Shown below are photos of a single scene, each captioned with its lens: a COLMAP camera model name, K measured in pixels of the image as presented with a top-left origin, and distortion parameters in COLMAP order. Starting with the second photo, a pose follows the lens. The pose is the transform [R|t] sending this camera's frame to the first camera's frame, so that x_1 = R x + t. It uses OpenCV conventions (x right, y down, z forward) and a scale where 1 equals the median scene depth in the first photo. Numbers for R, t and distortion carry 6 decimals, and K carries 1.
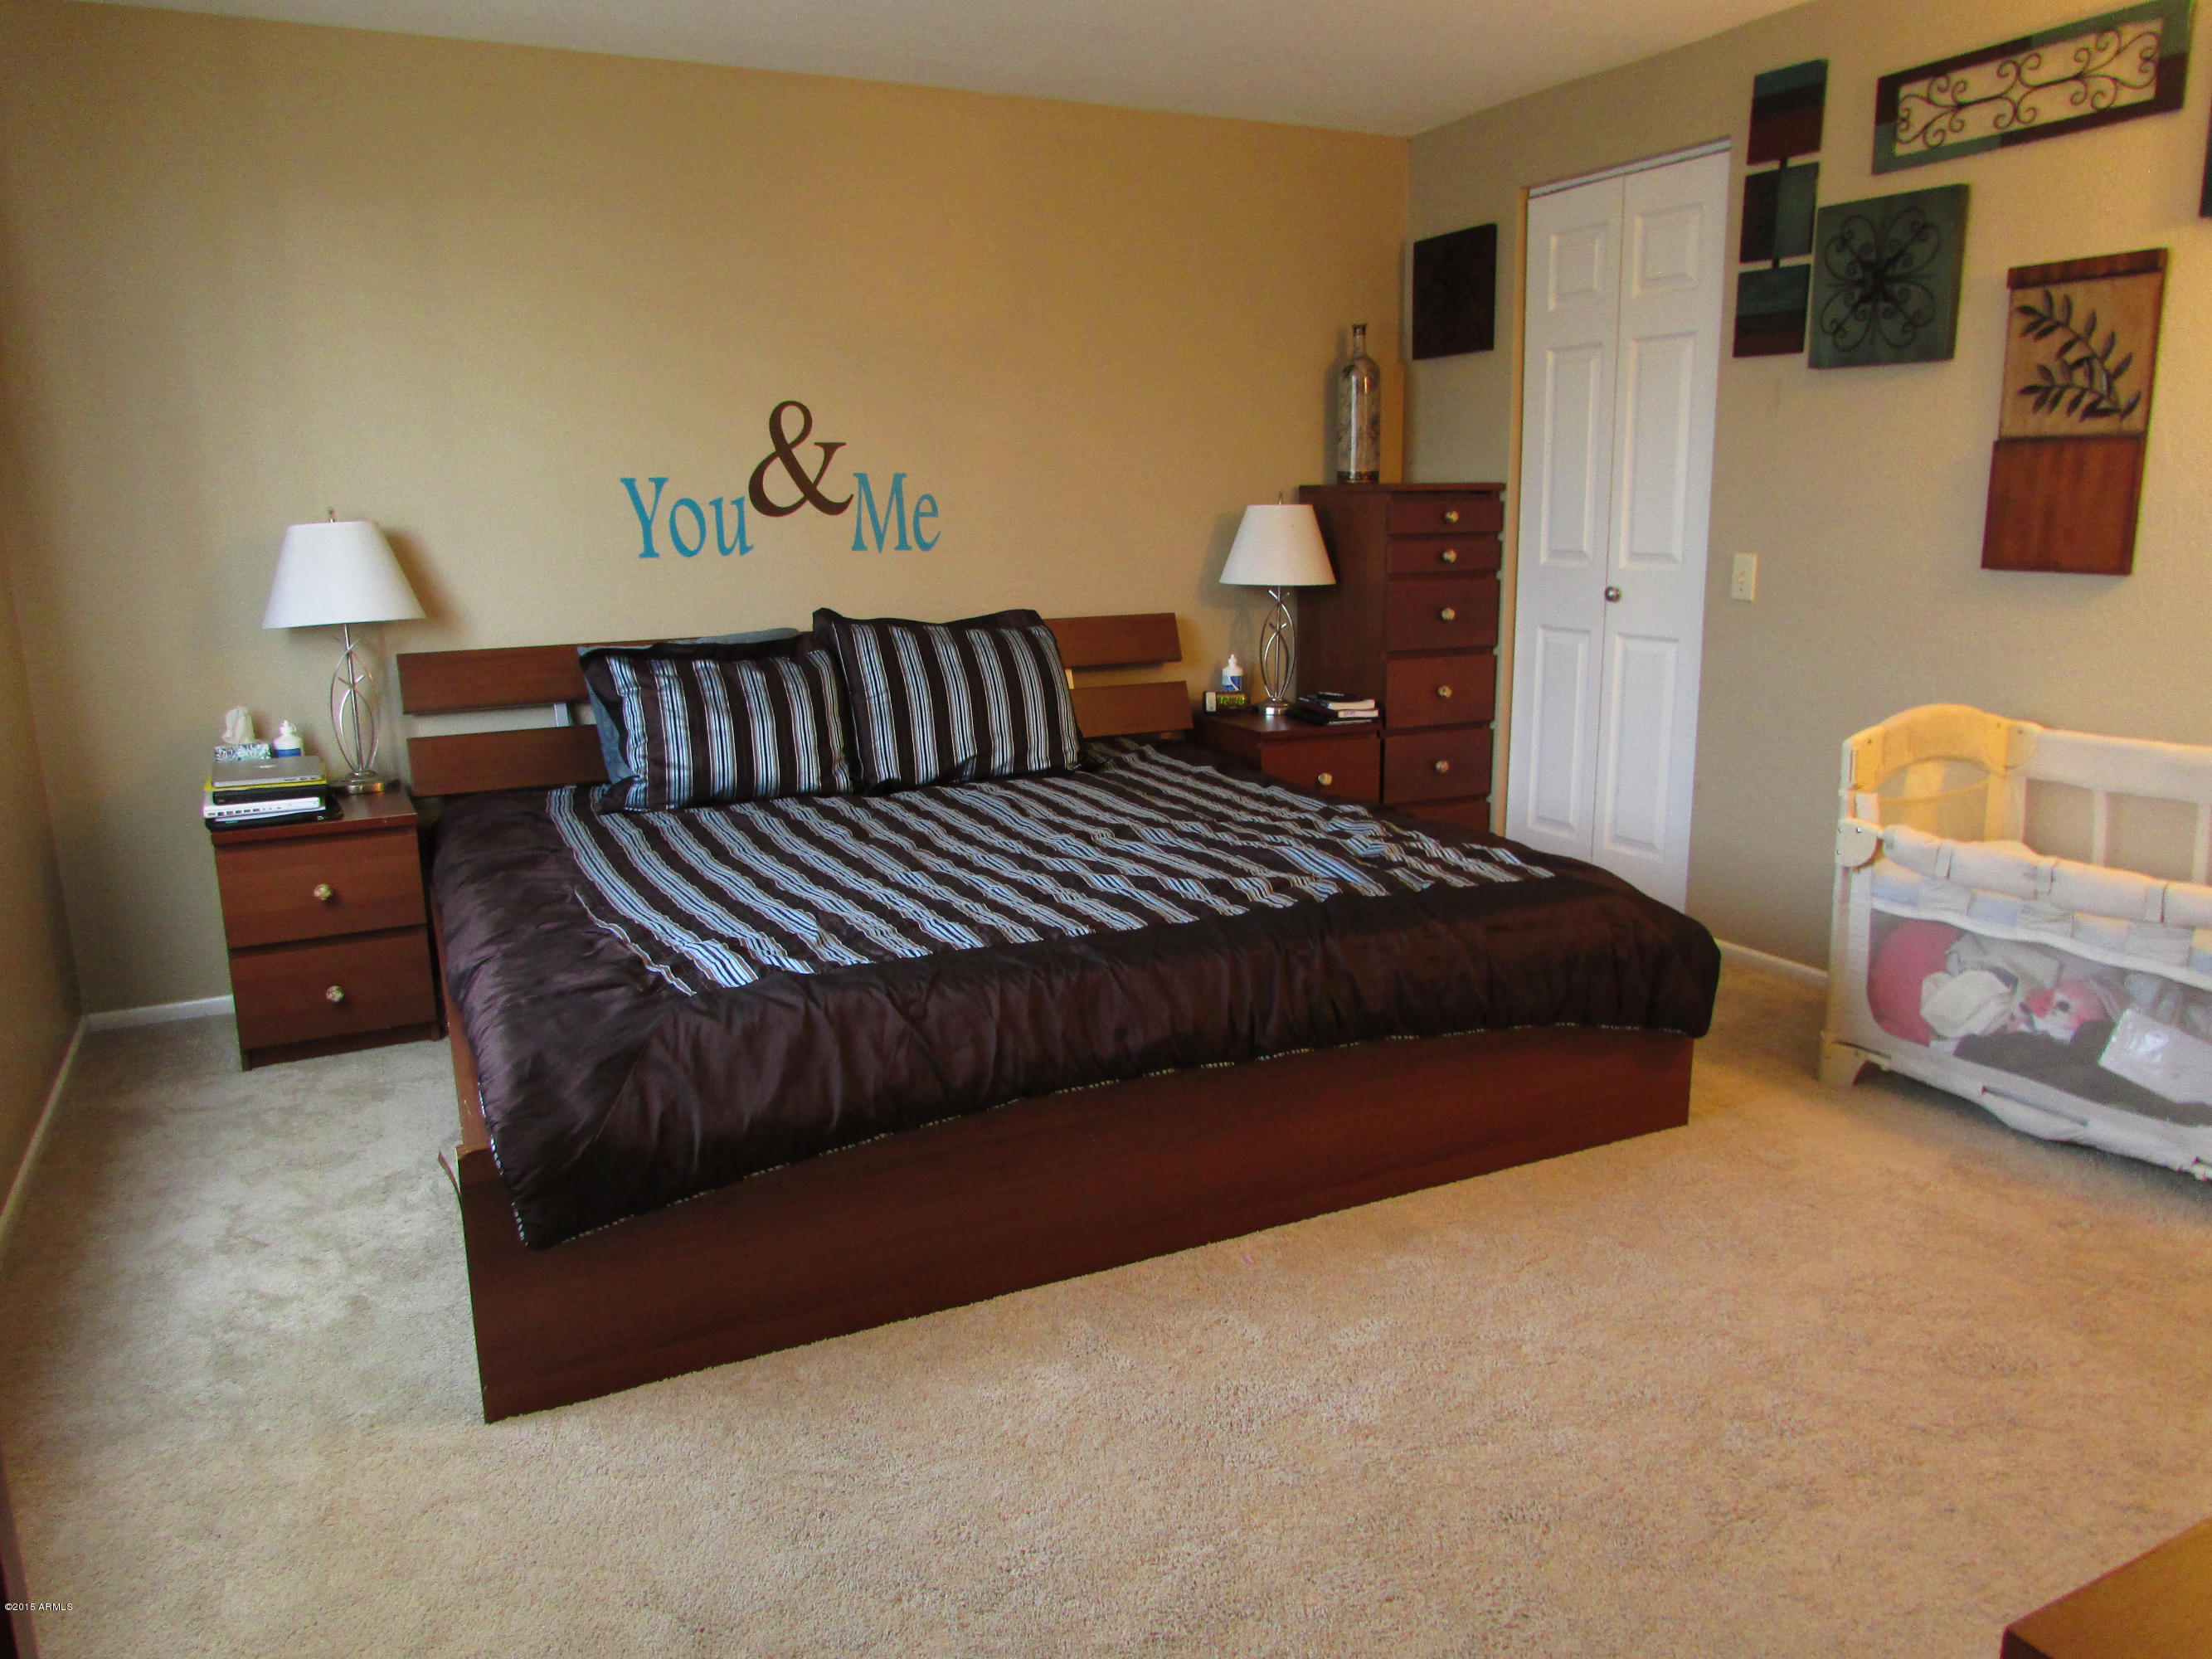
lens RADIAL K [[1593.9, 0, 1088.0], [0, 1593.9, 844.8], [0, 0, 1]] dist [-0.045410, 0.022251]
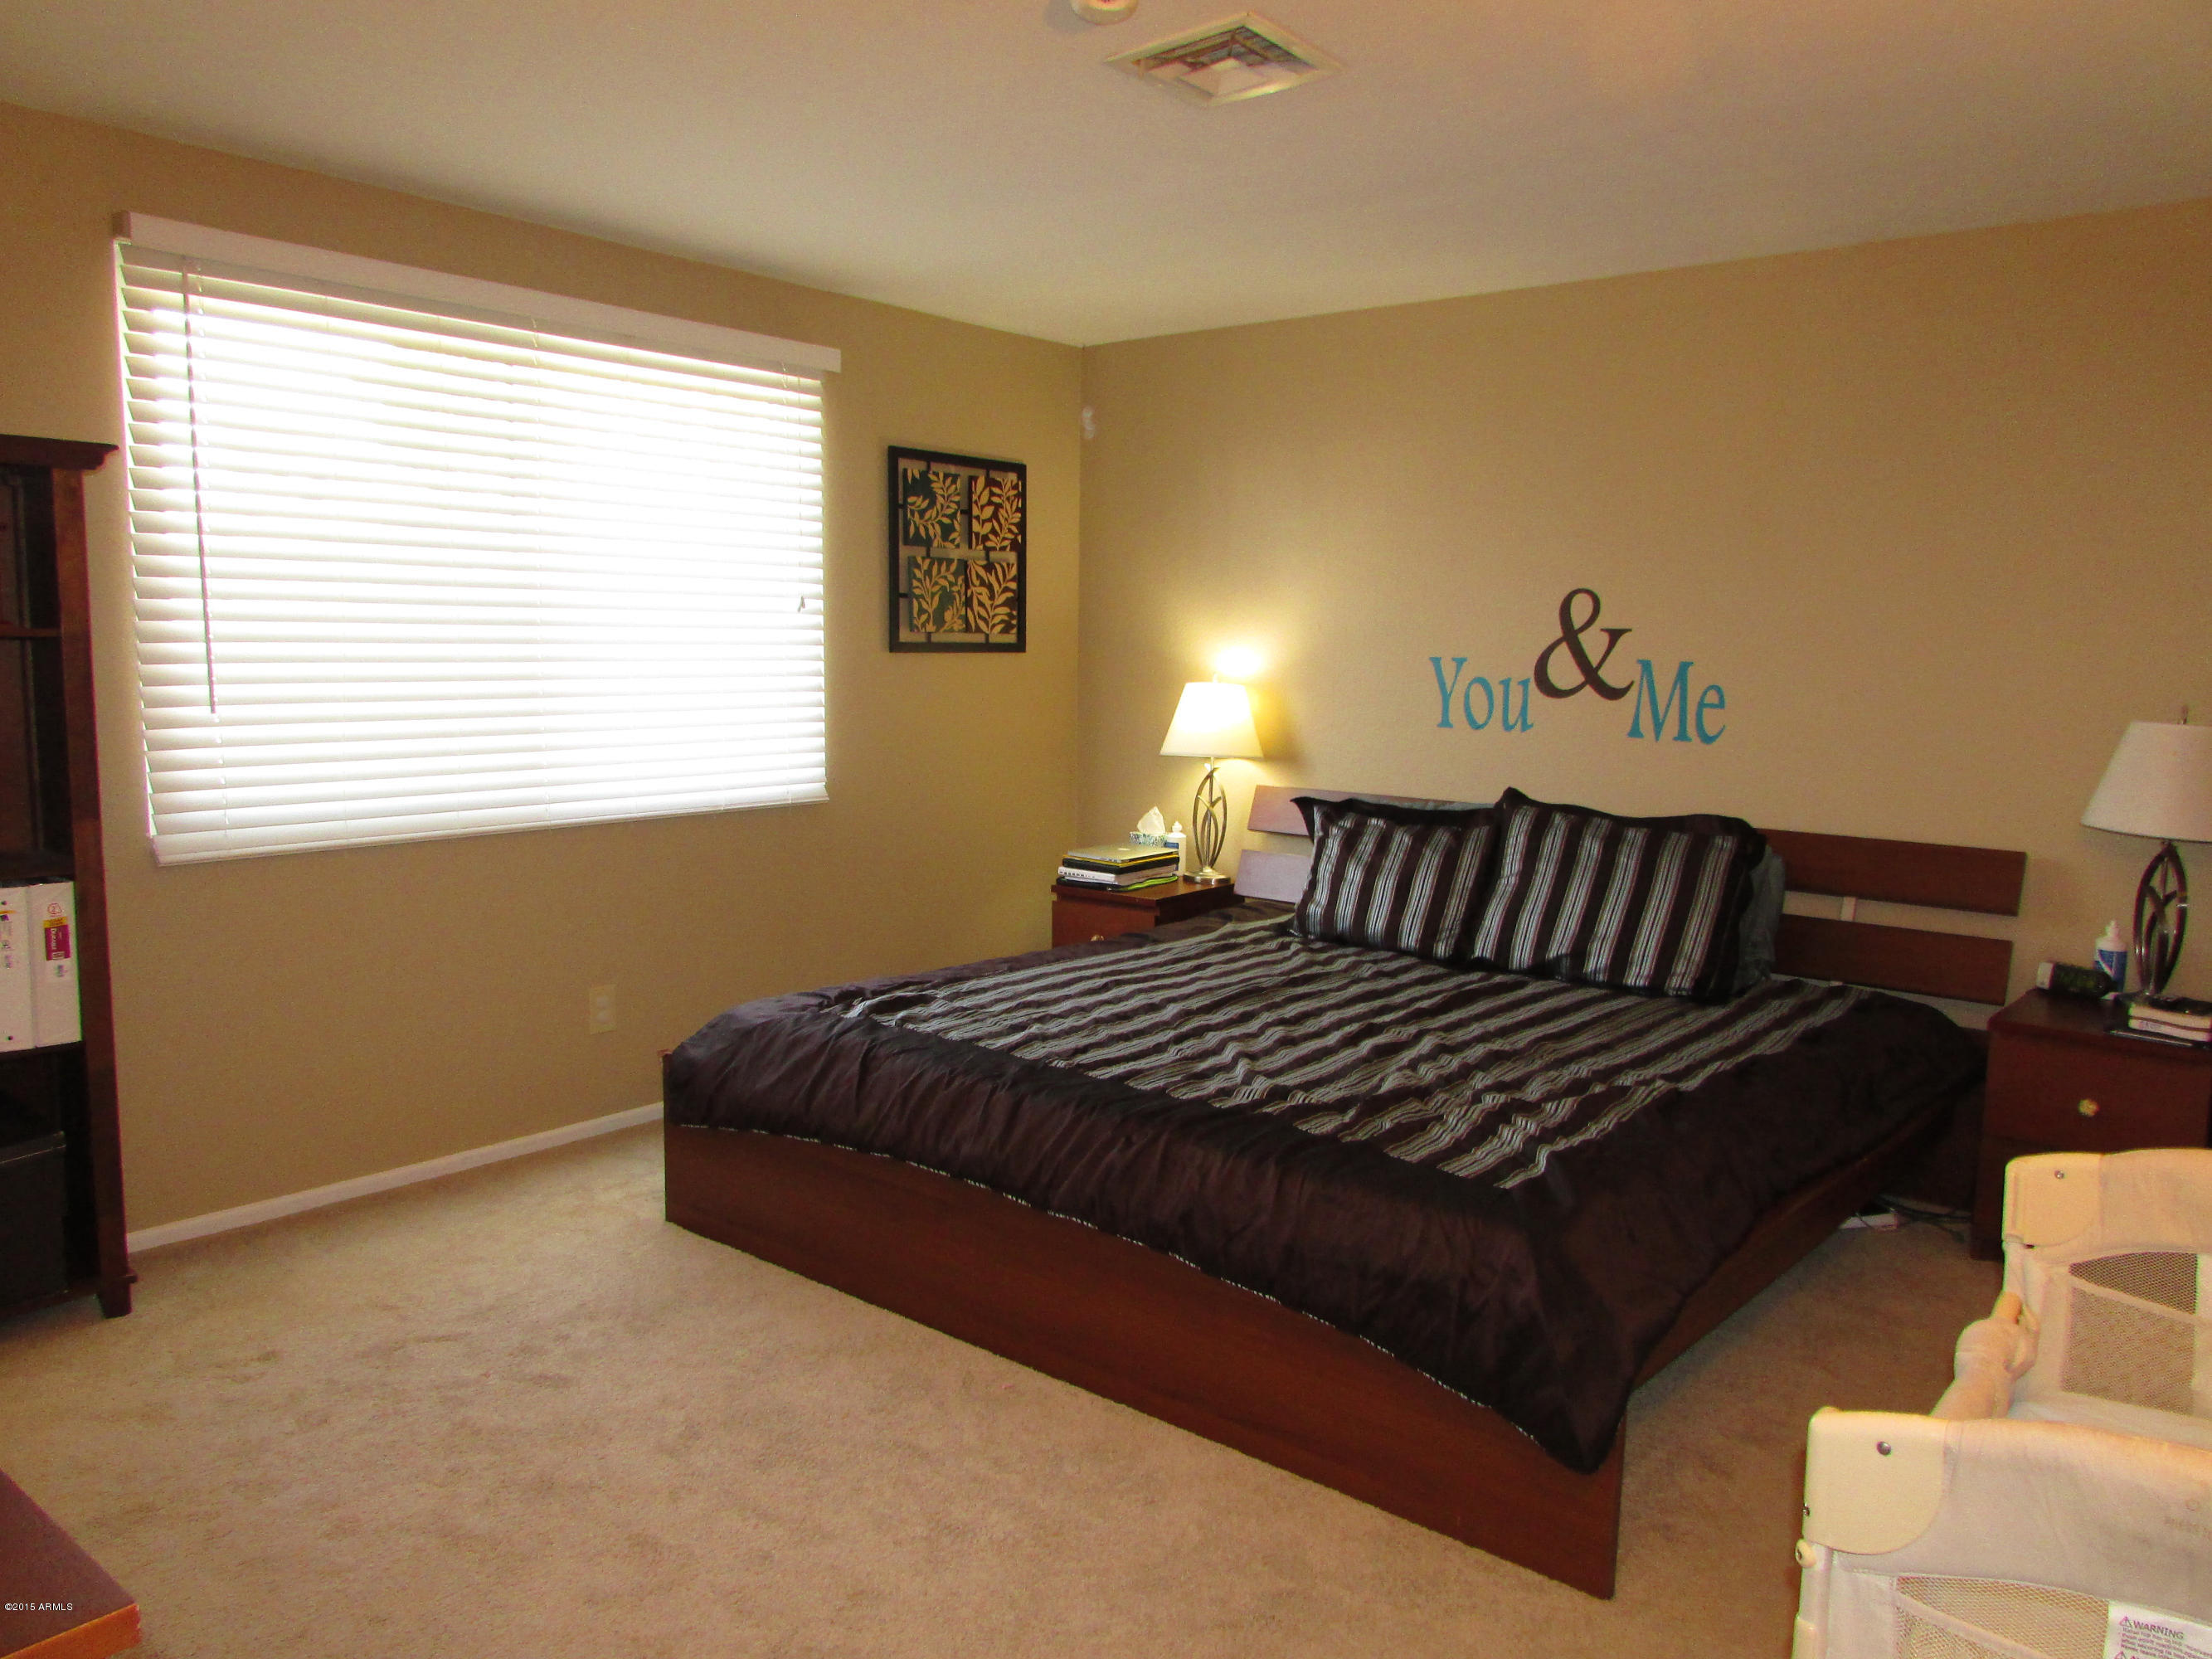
lens RADIAL K [[1593.9, 0, 1106.2], [0, 1593.9, 838.7], [0, 0, 1]] dist [-0.045410, 0.022251]
pose [[0.409644, 0.131945, -0.902653, 0.633929], [-0.220766, 0.974411, 0.042246, -0.097697], [0.885130, 0.181969, 0.428290, 0.318475]]
